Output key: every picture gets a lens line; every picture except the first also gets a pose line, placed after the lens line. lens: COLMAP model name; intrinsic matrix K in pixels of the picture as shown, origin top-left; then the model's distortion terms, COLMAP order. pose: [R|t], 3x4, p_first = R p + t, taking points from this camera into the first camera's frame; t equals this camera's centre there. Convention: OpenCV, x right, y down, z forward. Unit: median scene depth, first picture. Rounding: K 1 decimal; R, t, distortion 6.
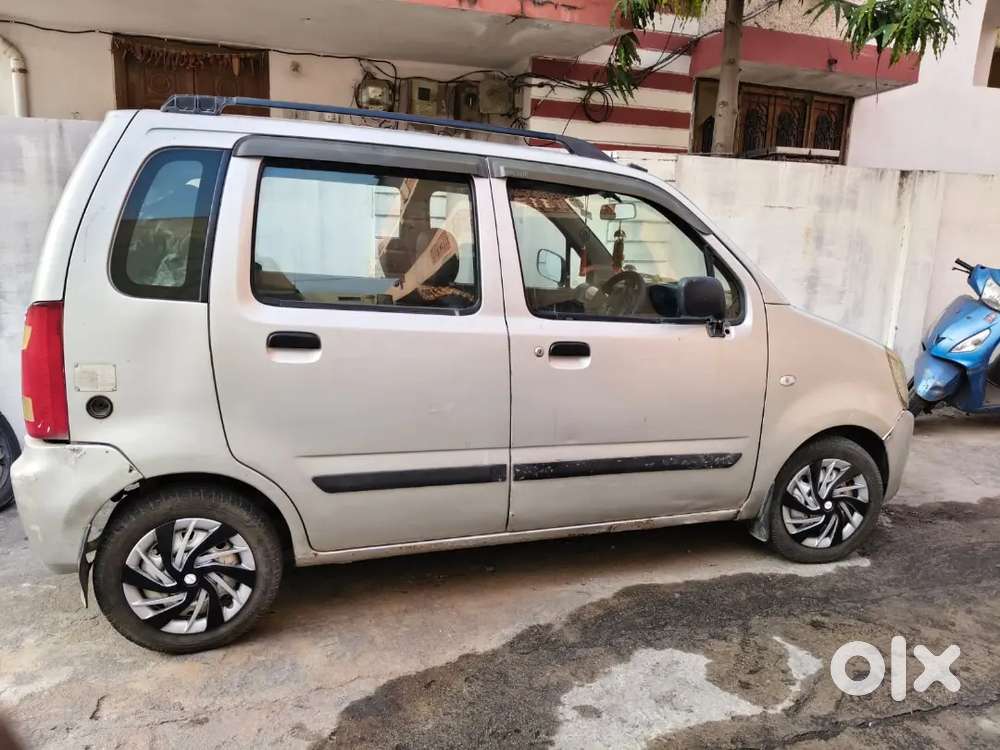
lens RADIAL K [[756.1, 0, 485.5], [0, 756.1, 378.1], [0, 0, 1]] dist [0.036495, -0.057346]
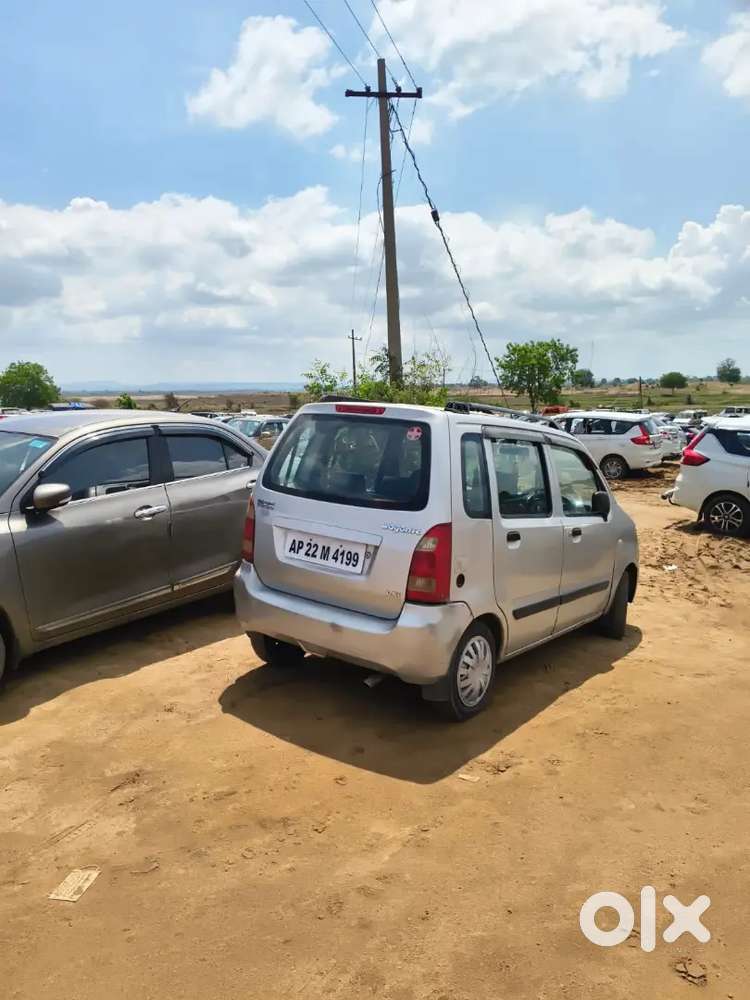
lens RADIAL K [[755.6, 0, 371.4], [0, 755.6, 487.4], [0, 0, 1]] dist [0.039820, -0.061150]
pose [[0.819916, -0.022375, 0.572046, -1.306084], [0.066220, 0.996235, -0.055948, -0.073082], [-0.568641, 0.083754, 0.818311, -0.270716]]
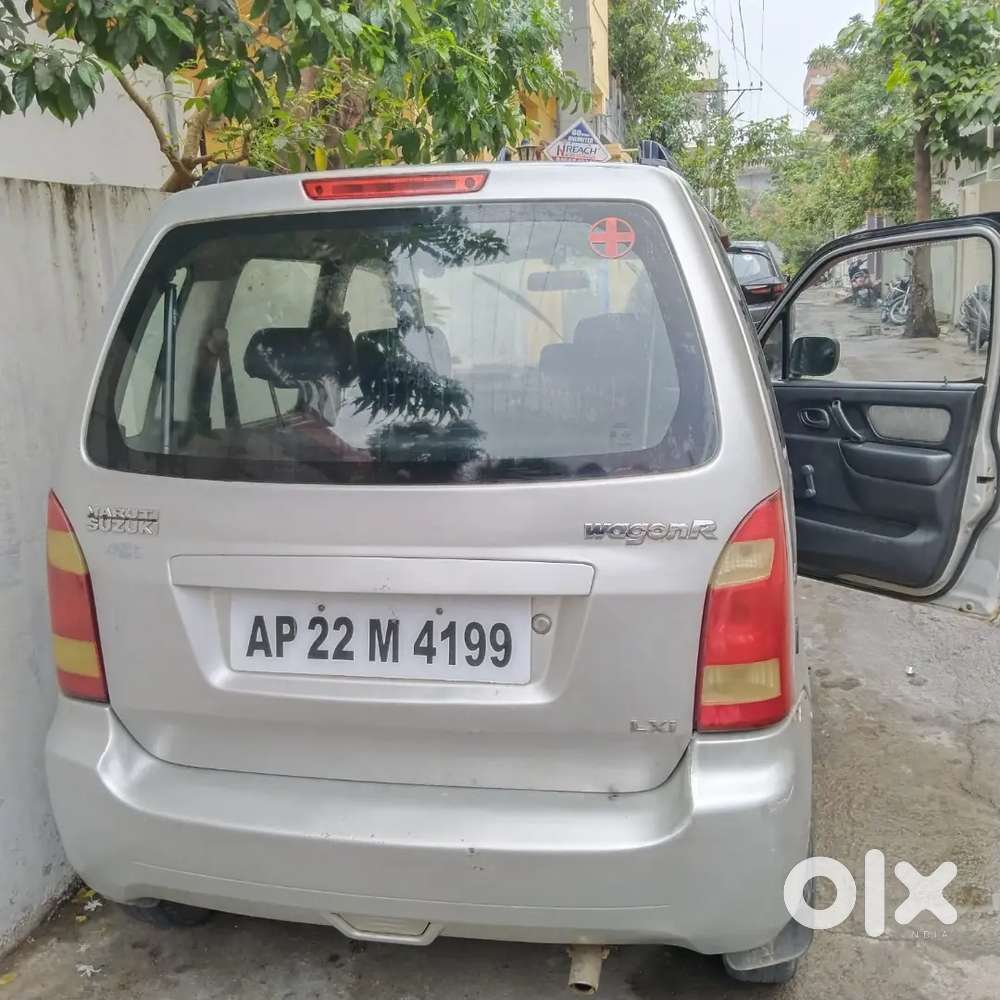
lens RADIAL K [[1116.6, 0, 517.7], [0, 1116.6, 497.8], [0, 0, 1]] dist [0.130840, -0.294512]
pose [[0.502436, -0.204420, 0.840102, -1.074774], [0.217219, 0.970329, 0.106197, -0.175656], [-0.836884, 0.129129, 0.531932, 0.527298]]
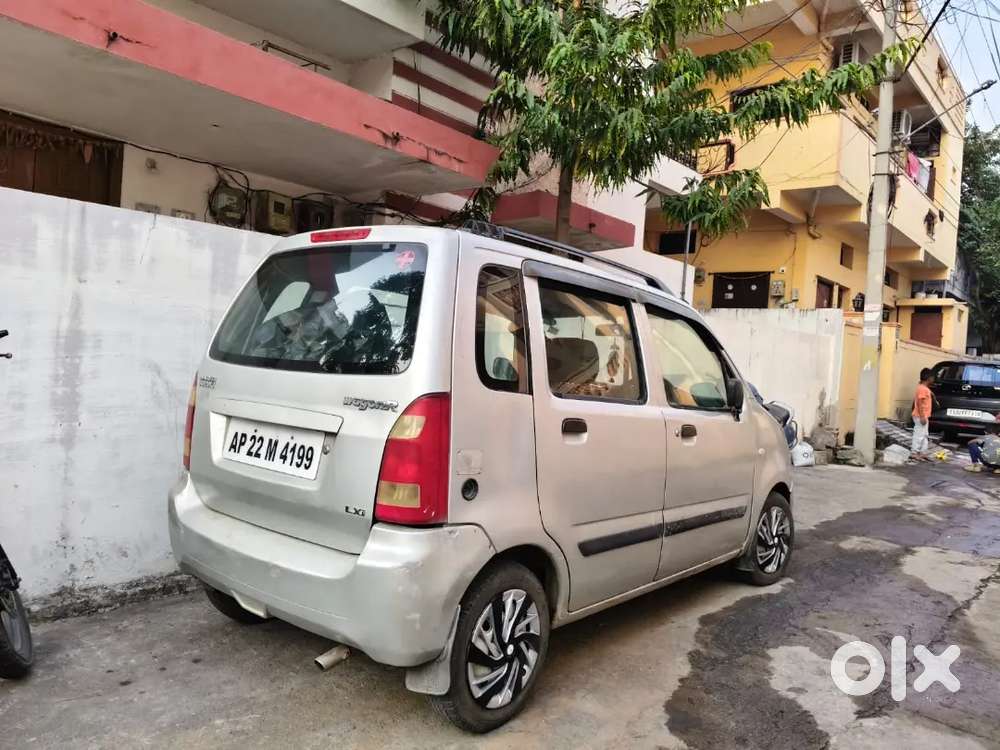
lens RADIAL K [[758.4, 0, 504.2], [0, 758.4, 363.7], [0, 0, 1]] dist [0.040183, -0.065969]
pose [[0.844890, 0.021202, 0.534520, -0.812705], [0.069682, 0.986339, -0.149266, 0.020380], [-0.530383, 0.163360, 0.831870, 0.031201]]
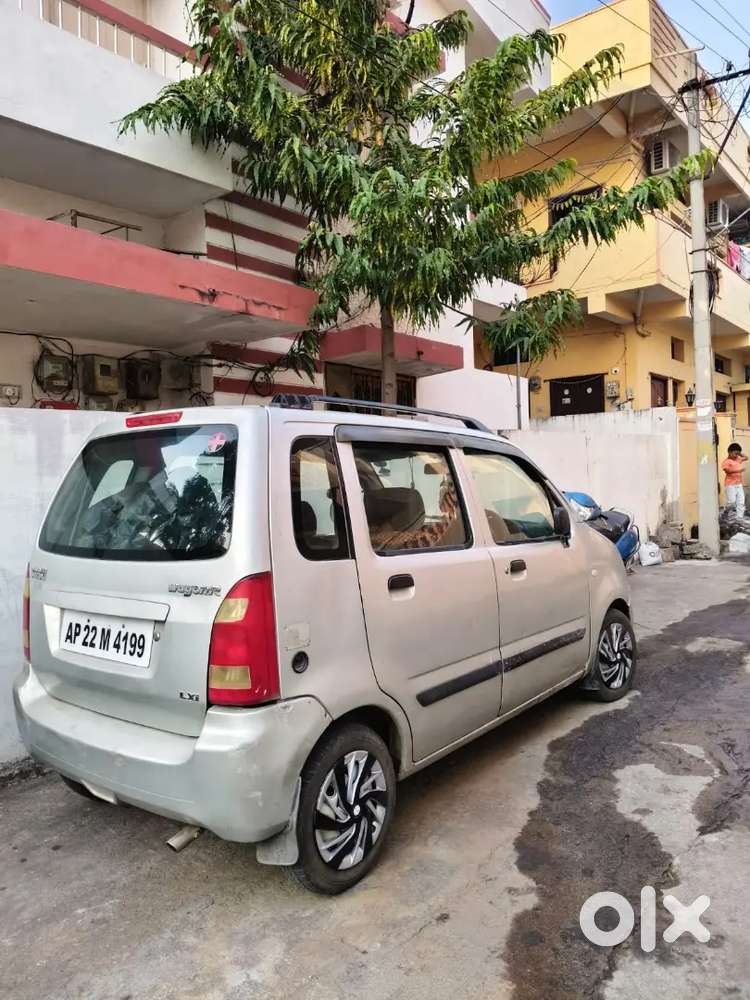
lens RADIAL K [[756.1, 0, 375.1], [0, 756.1, 481.9], [0, 0, 1]] dist [0.036495, -0.057346]
pose [[0.830928, -0.065085, 0.552560, -0.784047], [0.171855, 0.974595, -0.143636, -0.032072], [-0.529174, 0.214312, 0.821003, -0.023168]]
